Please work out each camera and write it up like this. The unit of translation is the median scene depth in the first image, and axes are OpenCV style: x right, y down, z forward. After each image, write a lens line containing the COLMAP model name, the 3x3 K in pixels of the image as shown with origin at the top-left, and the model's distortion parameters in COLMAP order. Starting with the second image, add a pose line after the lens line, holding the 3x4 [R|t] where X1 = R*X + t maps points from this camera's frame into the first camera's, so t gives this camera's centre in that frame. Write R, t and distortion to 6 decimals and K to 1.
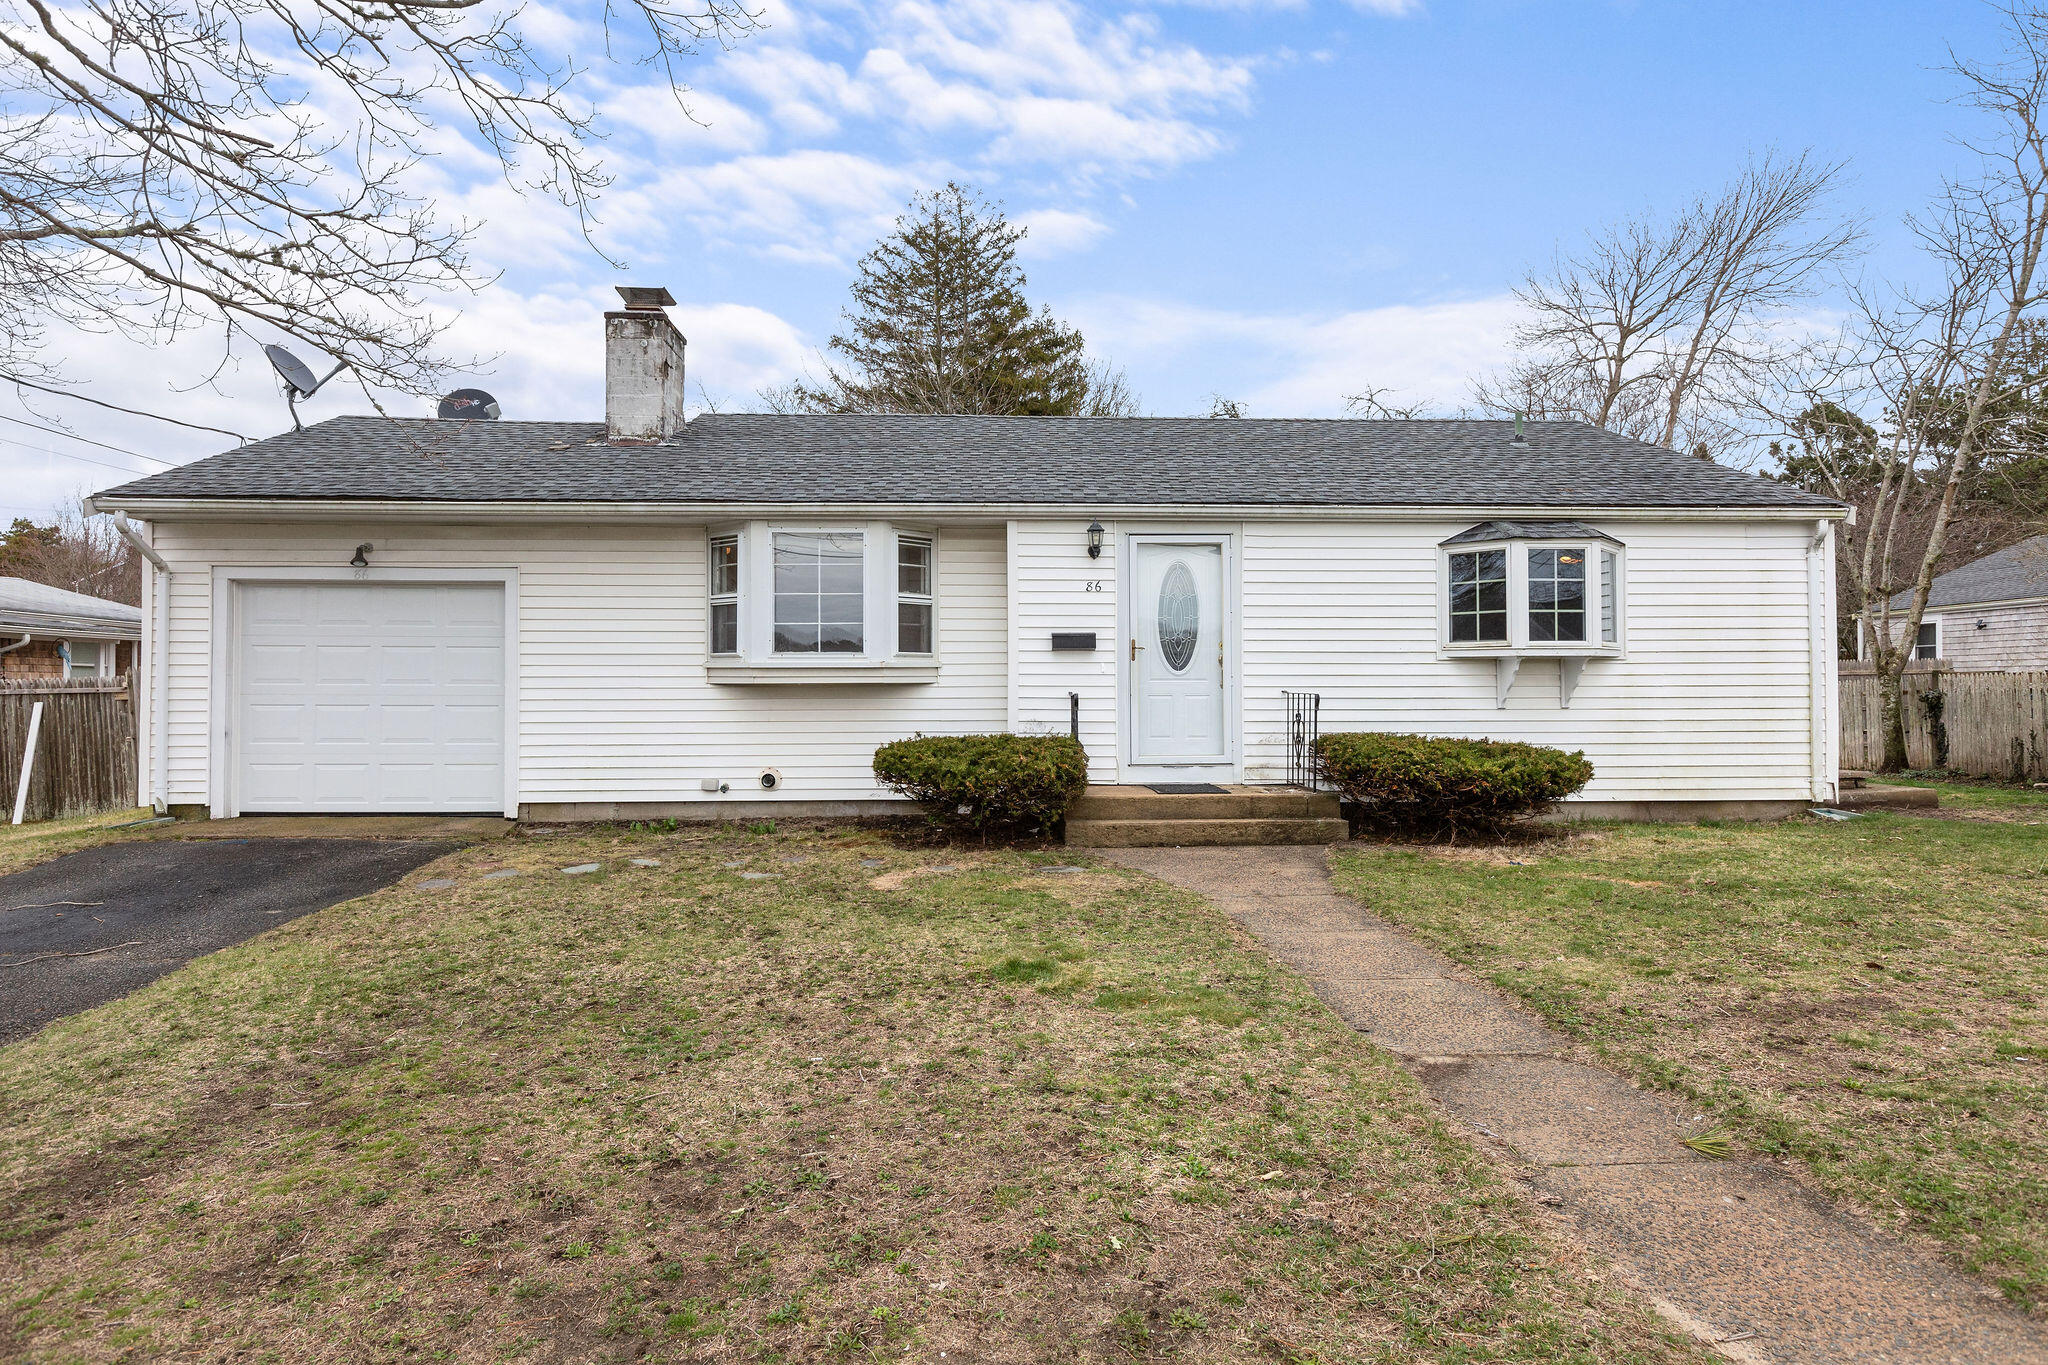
lens RADIAL K [[1067.0, 0, 1018.1], [0, 1067.0, 676.0], [0, 0, 1]] dist [0.031480, 0.000861]
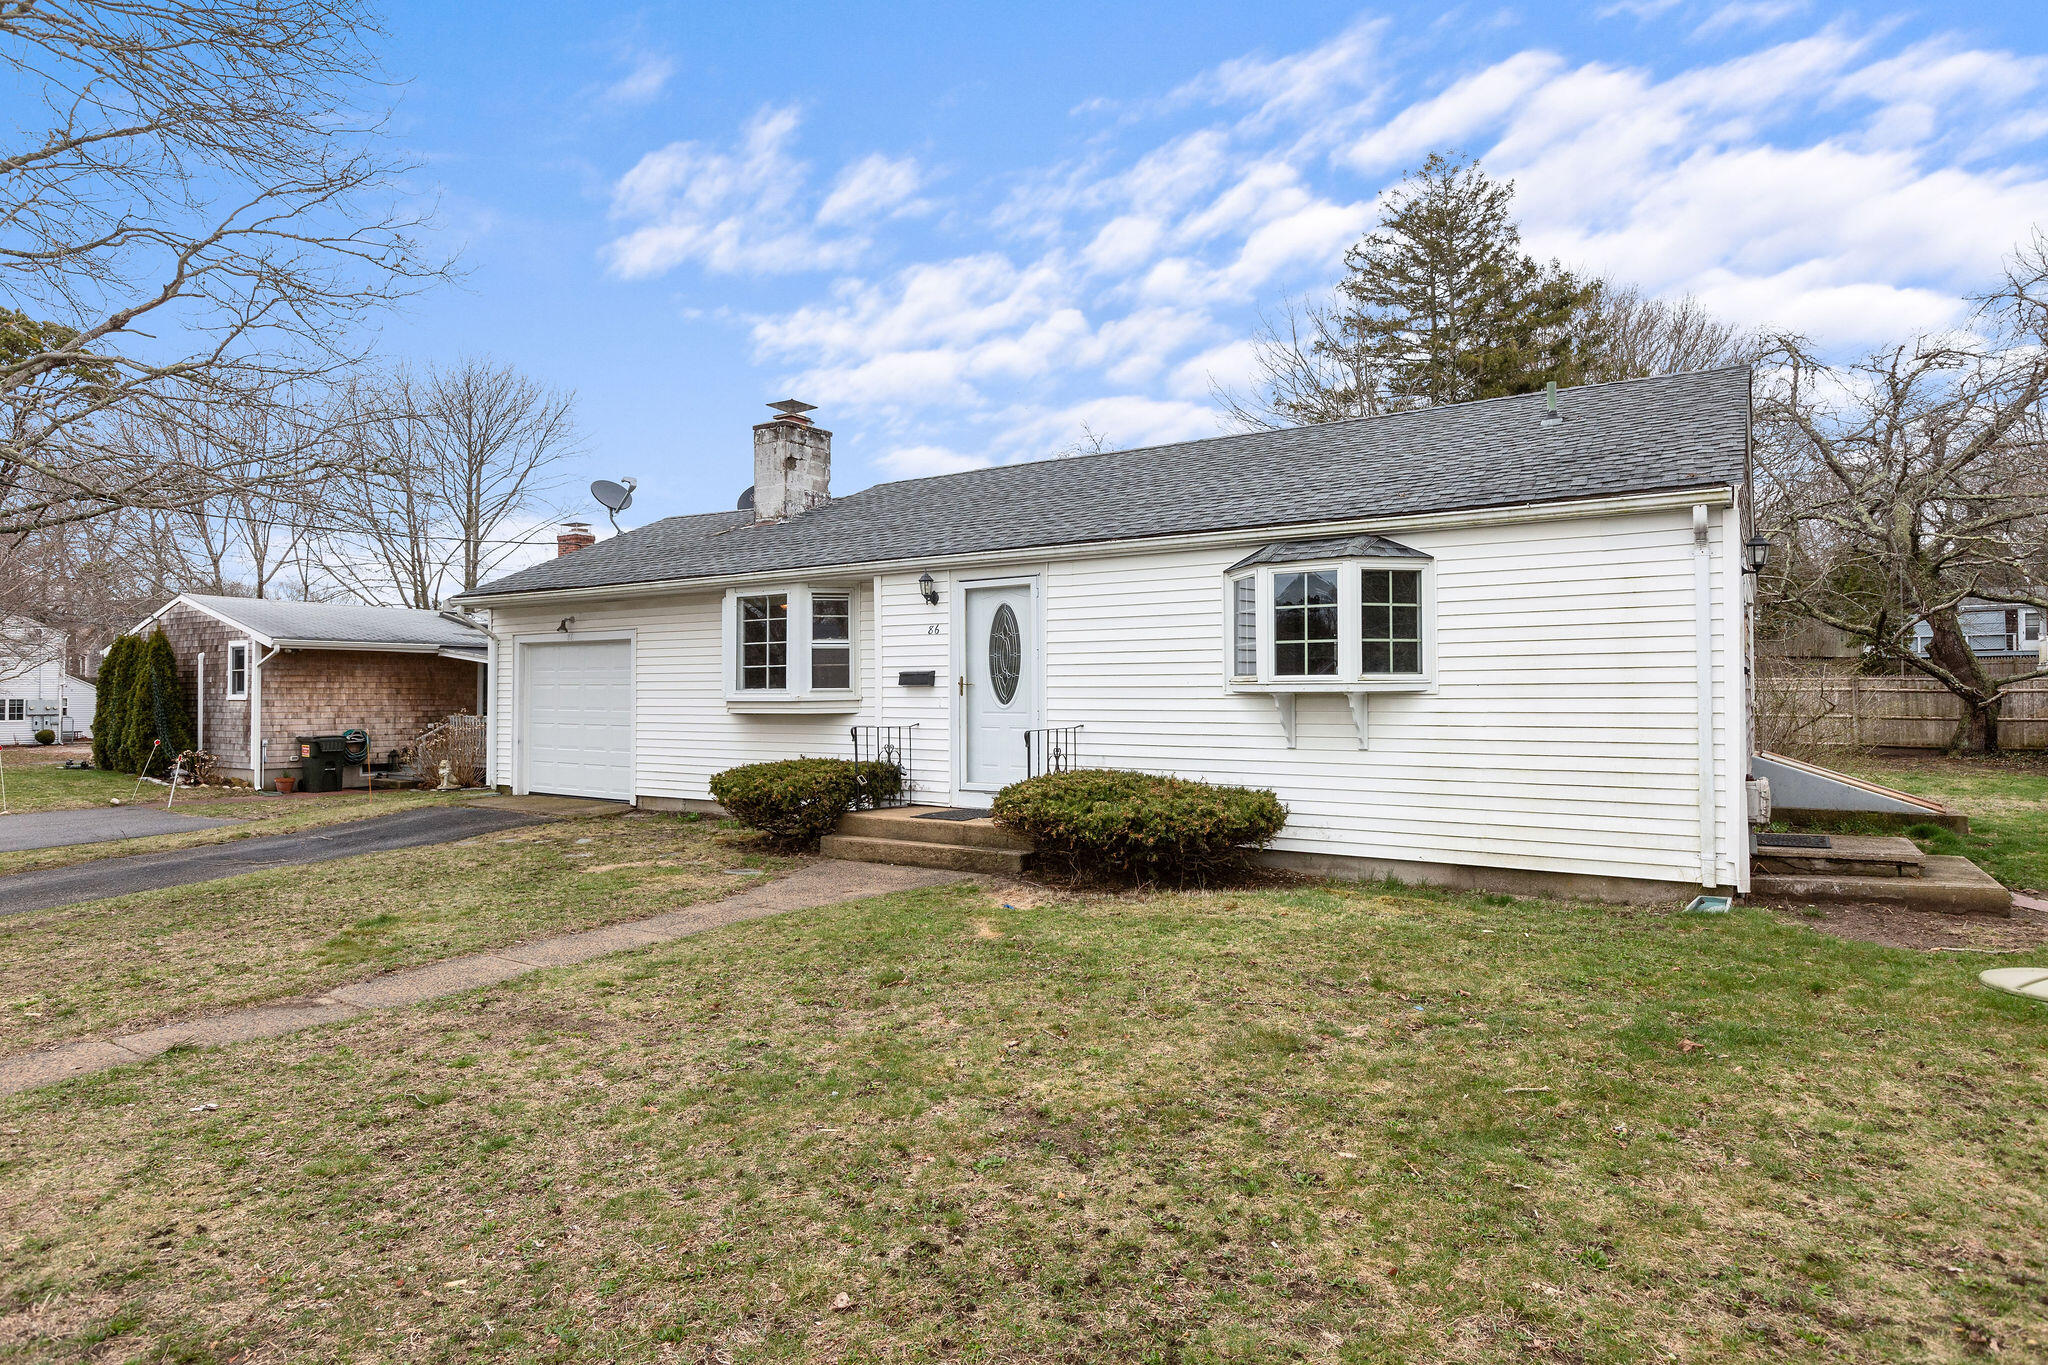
lens RADIAL K [[1067.0, 0, 1014.3], [0, 1067.0, 696.8], [0, 0, 1]] dist [0.031480, 0.000861]
pose [[0.822065, 0.001327, -0.569393, 0.767602], [0.006906, 0.999900, 0.012301, -0.026112], [0.569352, -0.014045, 0.821974, 0.125036]]
